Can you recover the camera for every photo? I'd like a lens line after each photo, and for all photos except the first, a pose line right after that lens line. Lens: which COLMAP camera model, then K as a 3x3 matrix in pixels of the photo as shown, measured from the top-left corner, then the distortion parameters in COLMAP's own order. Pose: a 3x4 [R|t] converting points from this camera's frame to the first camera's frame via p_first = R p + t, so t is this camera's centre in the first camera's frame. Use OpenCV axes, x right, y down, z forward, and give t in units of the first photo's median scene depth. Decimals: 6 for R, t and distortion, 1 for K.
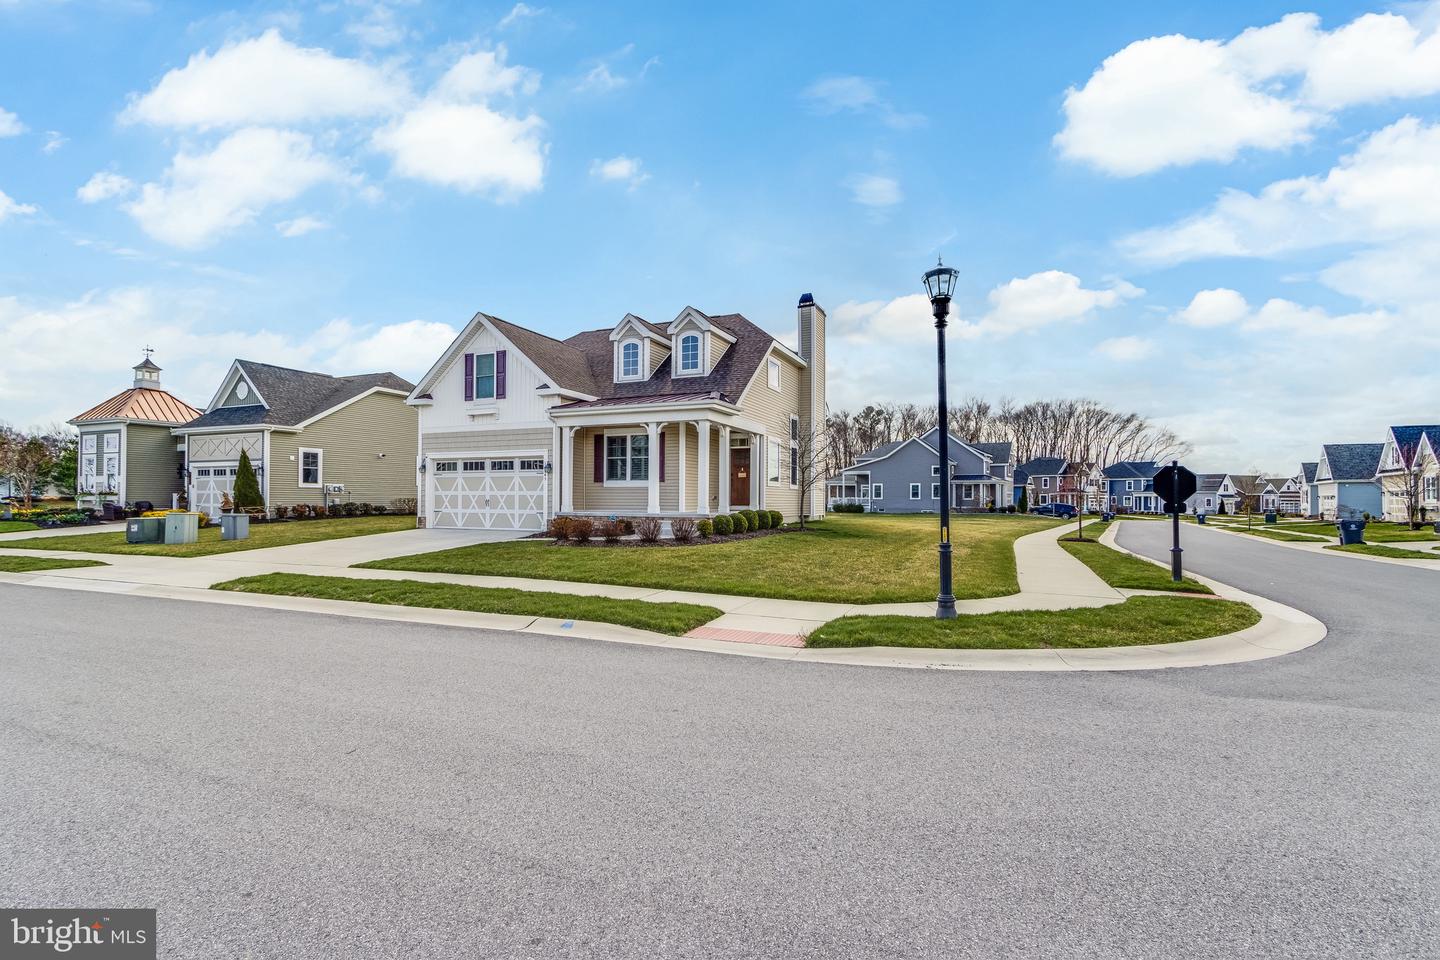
lens RADIAL K [[653.9, 0, 722.2], [0, 653.9, 494.4], [0, 0, 1]] dist [-0.002582, -0.000350]
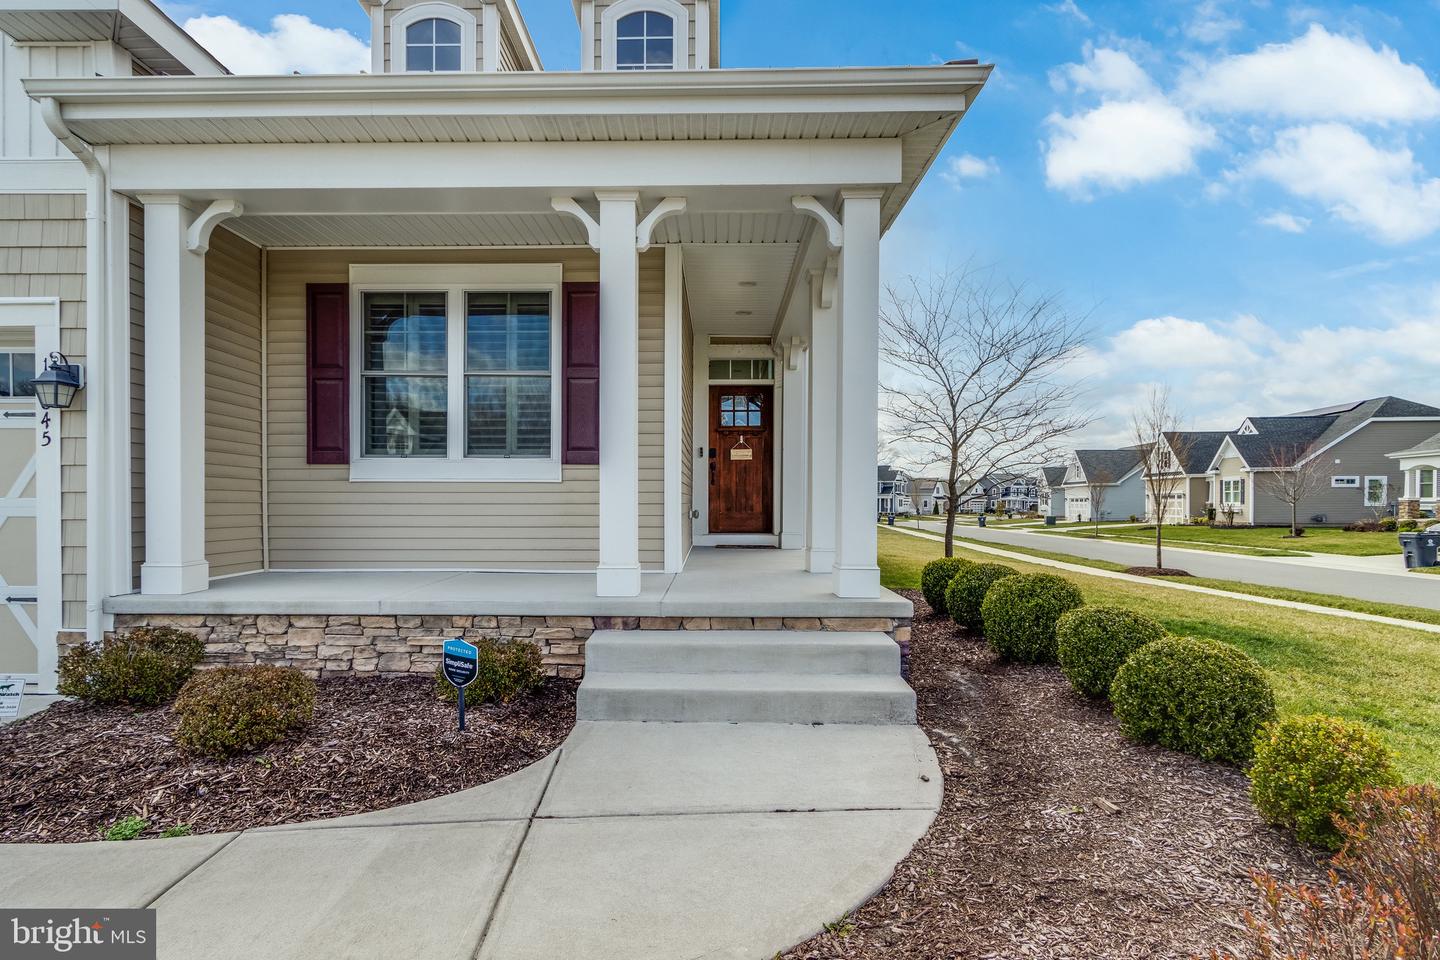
lens RADIAL K [[680.2, 0, 702.3], [0, 680.2, 505.3], [0, 0, 1]] dist [0.002201, 0.000221]
pose [[0.932601, -0.004943, 0.360876, -0.133476], [0.000036, 0.999907, 0.013604, -0.005119], [-0.360910, -0.012674, 0.932515, 0.625586]]
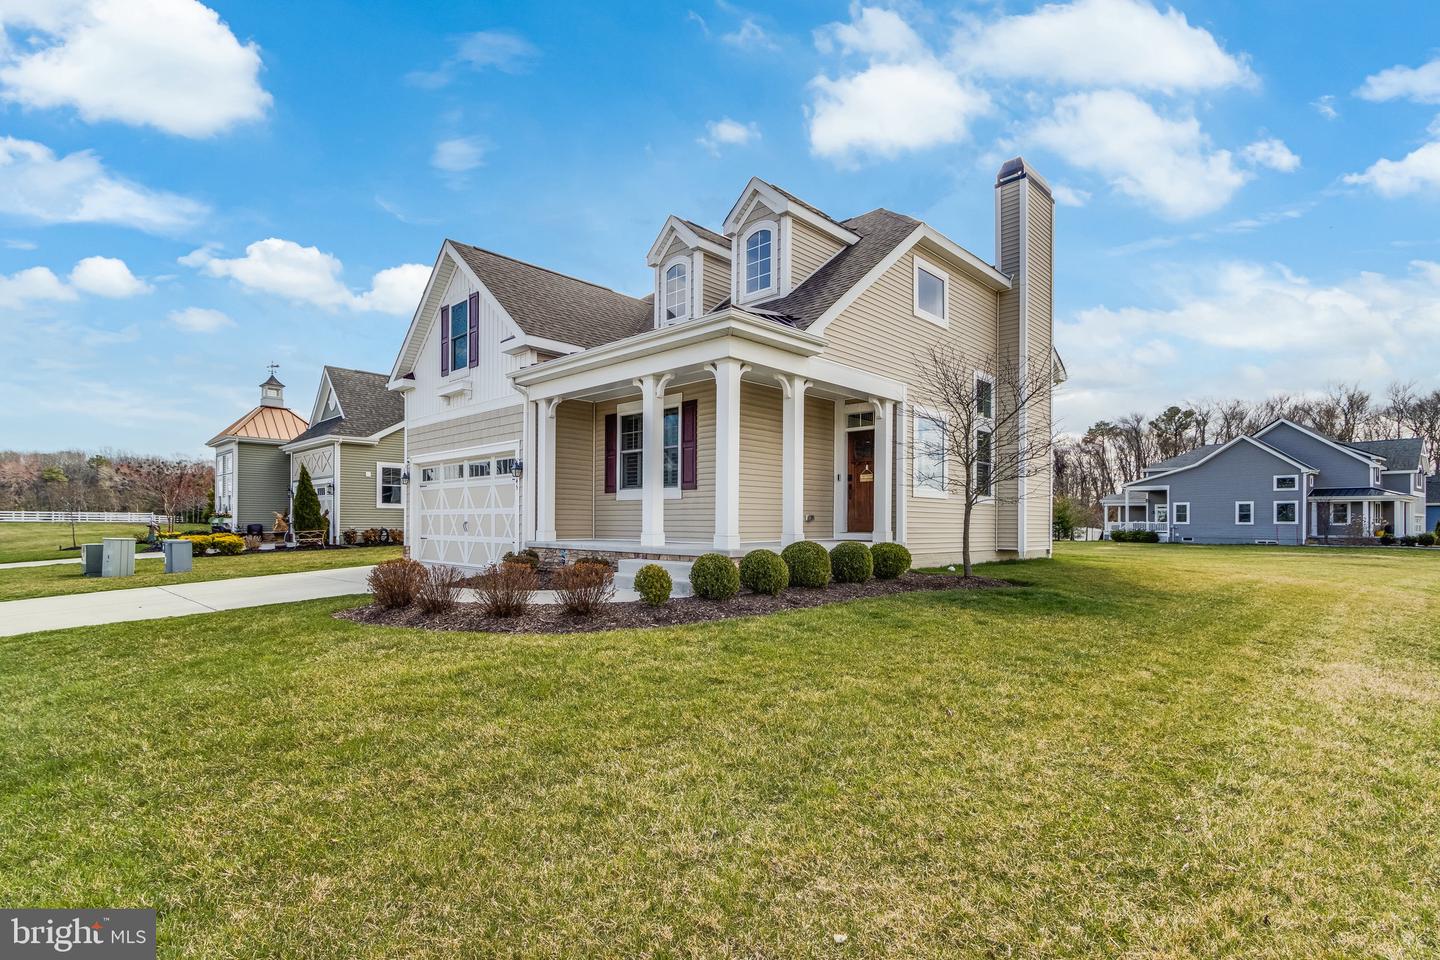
lens RADIAL K [[684.0, 0, 713.9], [0, 684.0, 517.3], [0, 0, 1]] dist [0.003357, 0.000047]
pose [[0.931773, -0.002121, -0.363034, 0.119091], [0.001145, 0.999995, -0.002902, 0.005459], [0.363039, 0.002288, 0.931771, 0.403686]]
